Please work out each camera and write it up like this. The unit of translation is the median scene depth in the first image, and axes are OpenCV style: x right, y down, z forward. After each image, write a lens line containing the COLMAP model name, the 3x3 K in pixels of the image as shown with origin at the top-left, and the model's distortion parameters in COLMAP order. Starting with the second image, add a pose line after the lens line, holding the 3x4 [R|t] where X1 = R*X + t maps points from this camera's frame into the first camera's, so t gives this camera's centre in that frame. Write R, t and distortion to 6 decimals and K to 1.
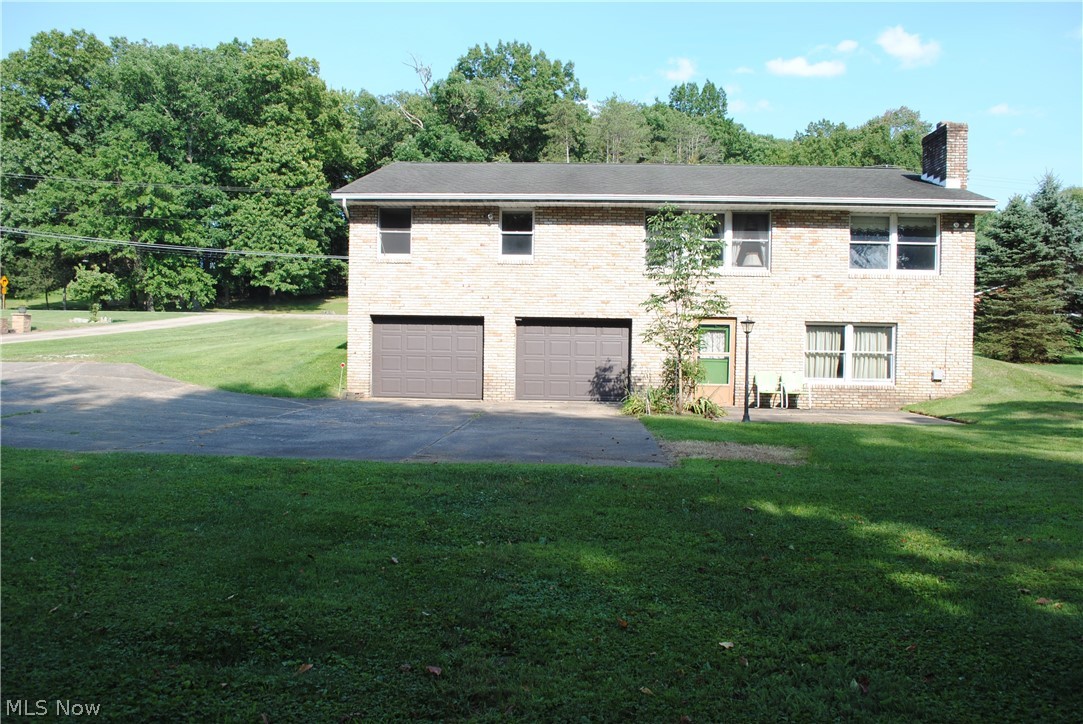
lens RADIAL K [[842.0, 0, 541.5], [0, 842.0, 362.0], [0, 0, 1]] dist [-0.088024, 0.003409]
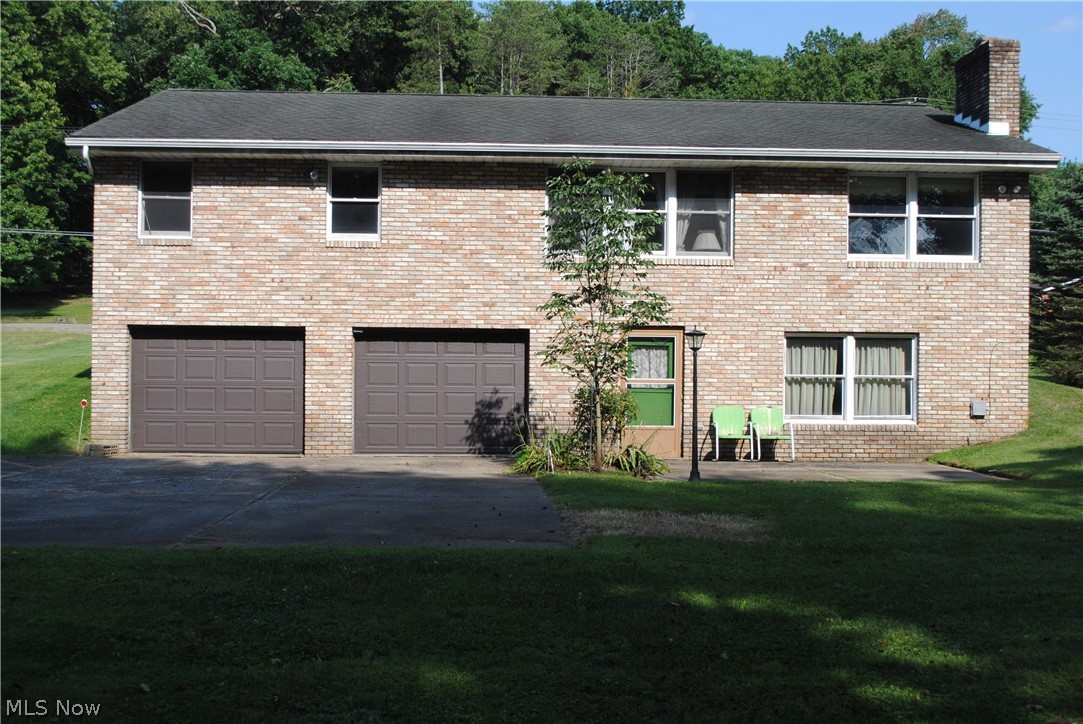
lens RADIAL K [[1296.5, 0, 541.5], [0, 1296.5, 362.0], [0, 0, 1]] dist [-0.056266, 0.038031]
pose [[0.994621, -0.007092, 0.103334, 0.010857], [0.009692, 0.999648, -0.024679, -0.000029], [-0.103122, 0.025547, 0.994341, -0.023244]]
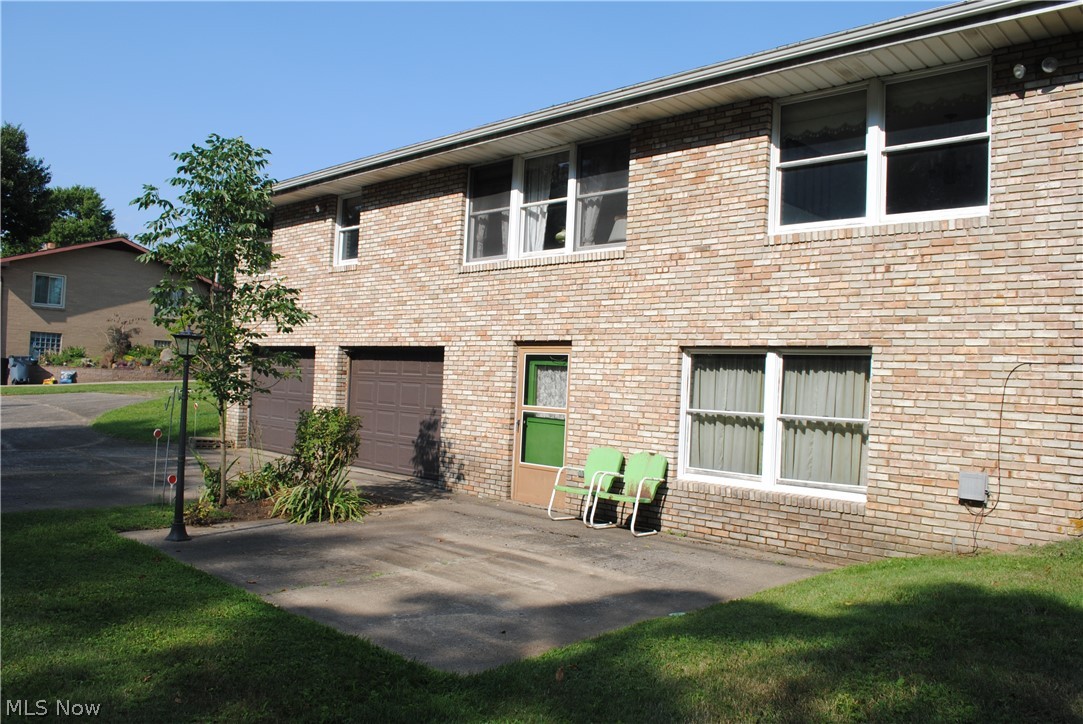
lens RADIAL K [[842.0, 0, 541.5], [0, 842.0, 362.0], [0, 0, 1]] dist [-0.088024, 0.003409]
pose [[0.761836, -0.000556, -0.647770, 0.563501], [-0.035699, 0.998444, -0.042843, -0.016962], [0.646786, 0.055764, 0.760630, 0.591683]]
